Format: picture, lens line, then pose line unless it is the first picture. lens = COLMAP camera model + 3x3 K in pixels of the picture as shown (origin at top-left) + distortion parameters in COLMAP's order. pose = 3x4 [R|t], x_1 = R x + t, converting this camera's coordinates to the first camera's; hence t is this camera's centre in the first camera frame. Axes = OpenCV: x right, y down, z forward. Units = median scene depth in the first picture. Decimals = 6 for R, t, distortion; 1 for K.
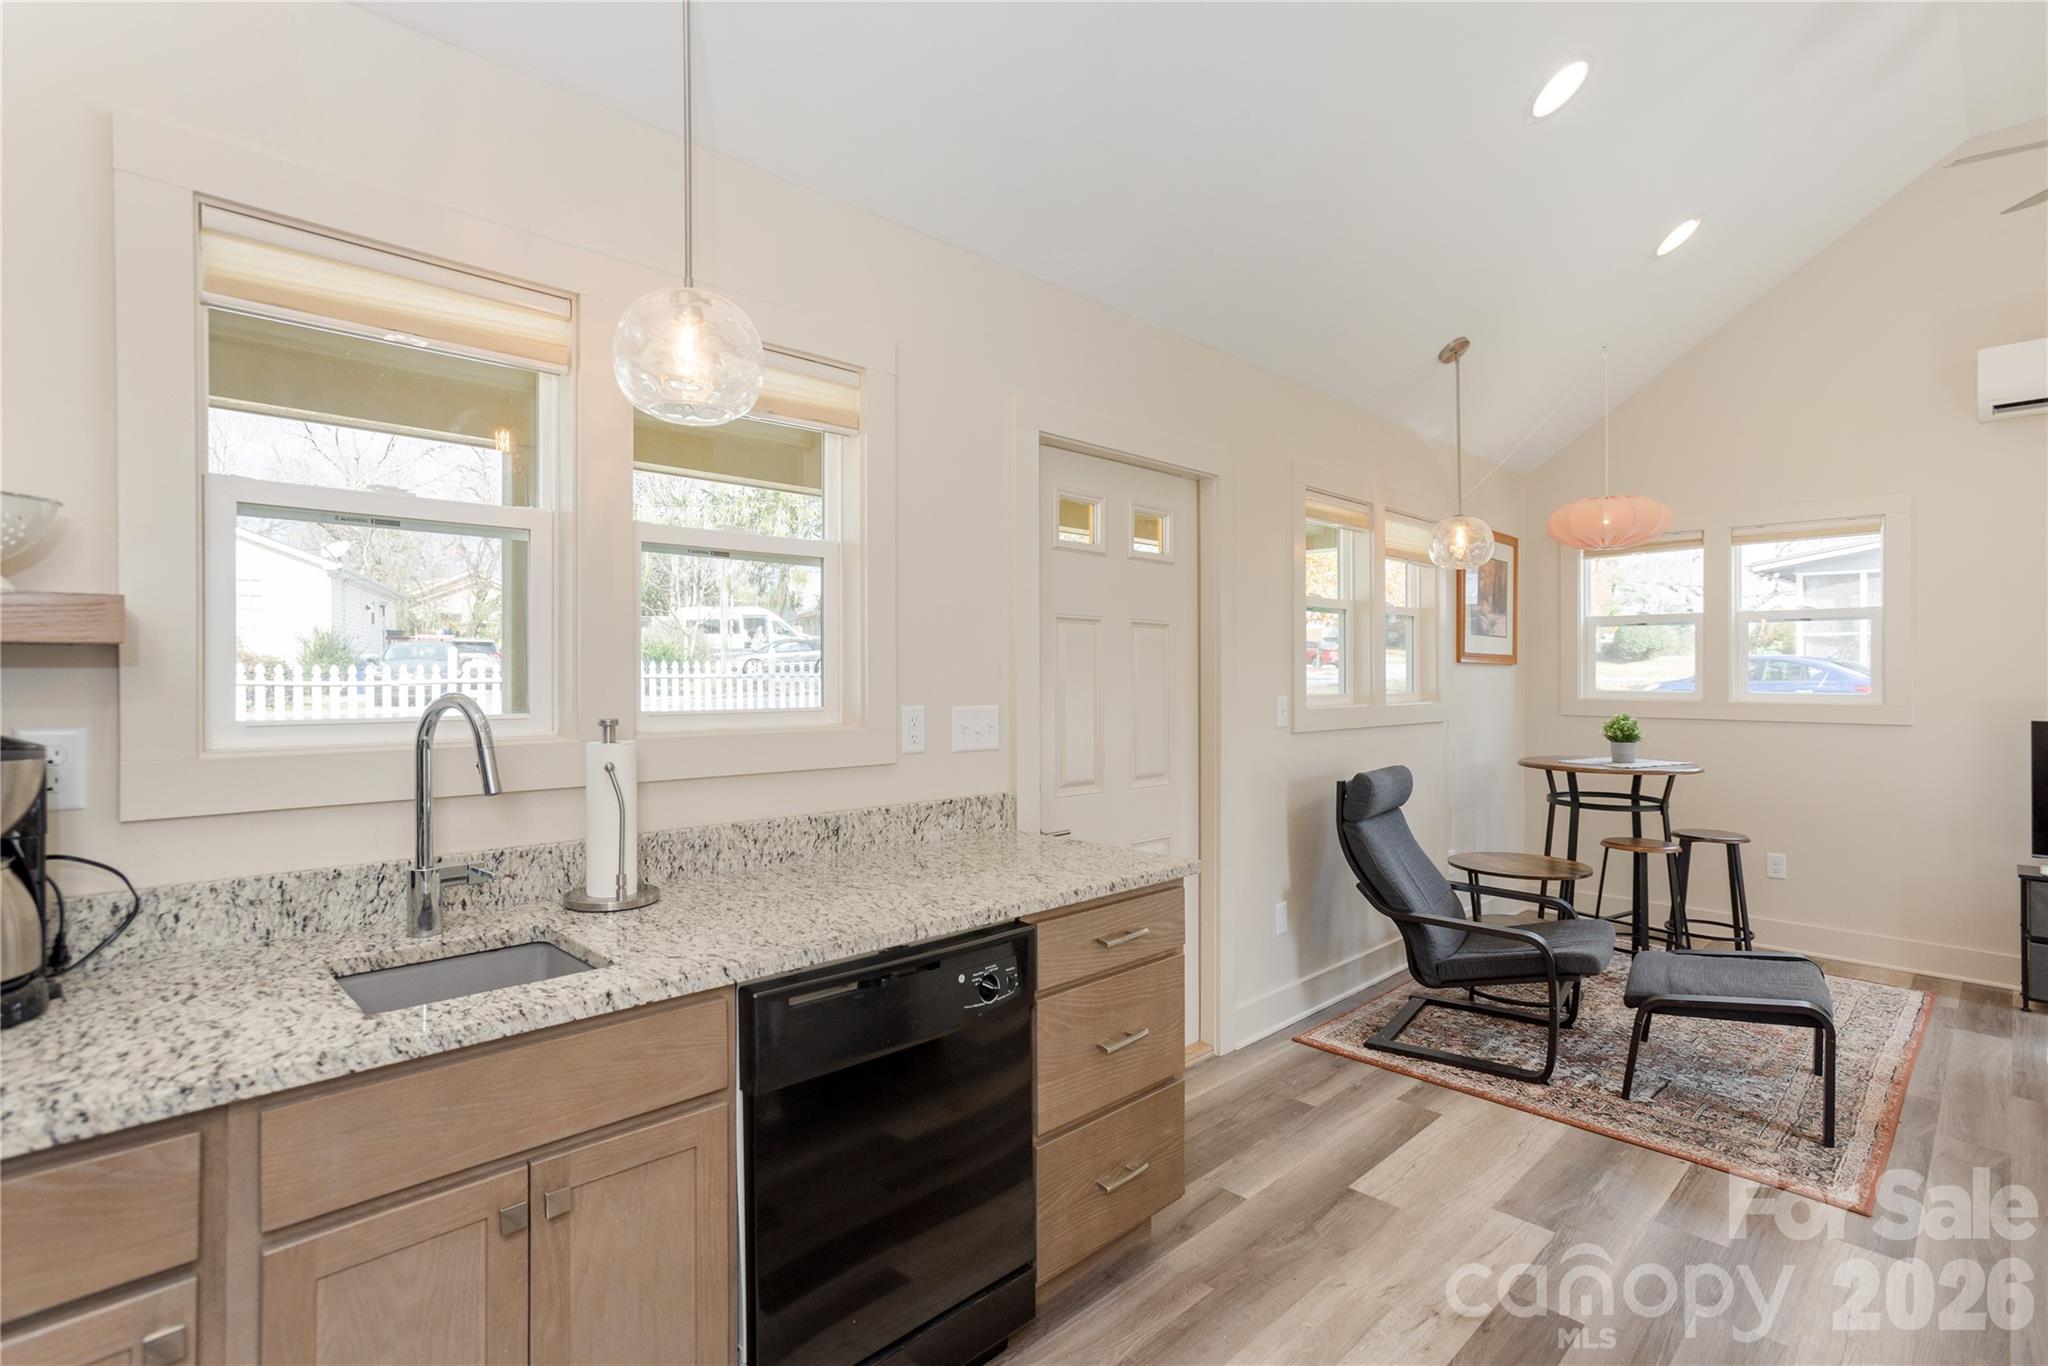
lens RADIAL K [[976.4, 0, 1069.3], [0, 976.4, 668.9], [0, 0, 1]] dist [-0.023898, 0.018544]
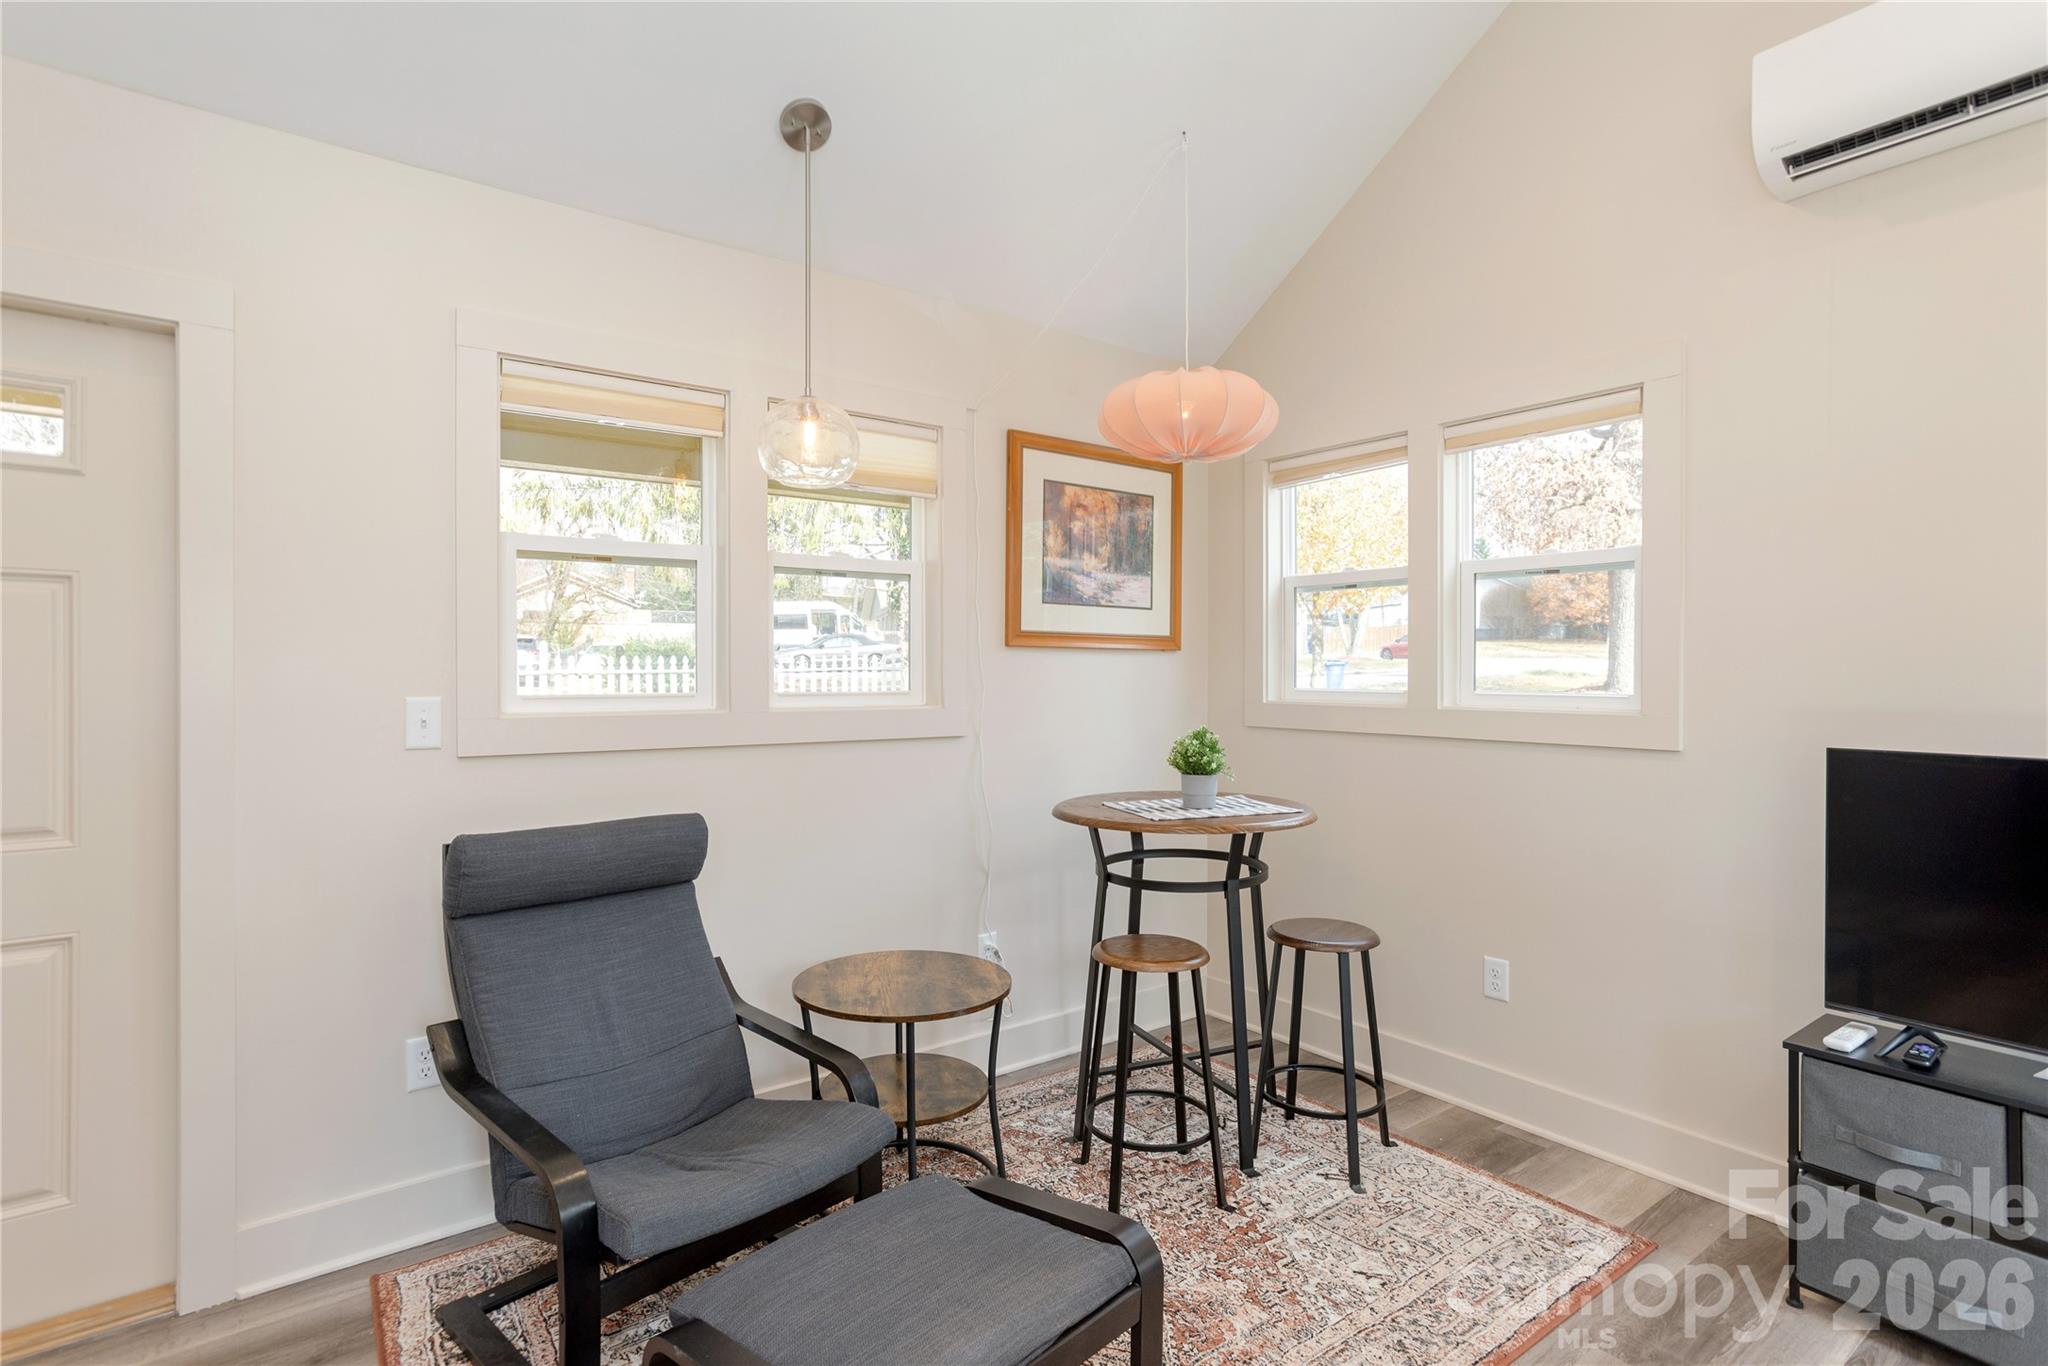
lens RADIAL K [[1027.6, 0, 1021.8], [0, 1027.6, 679.7], [0, 0, 1]] dist [-0.016321, 0.000912]
pose [[0.991609, -0.000586, -0.129274, 0.497115], [0.002516, 0.999888, 0.014771, 0.005660], [0.129251, -0.014972, 0.991499, 0.315125]]
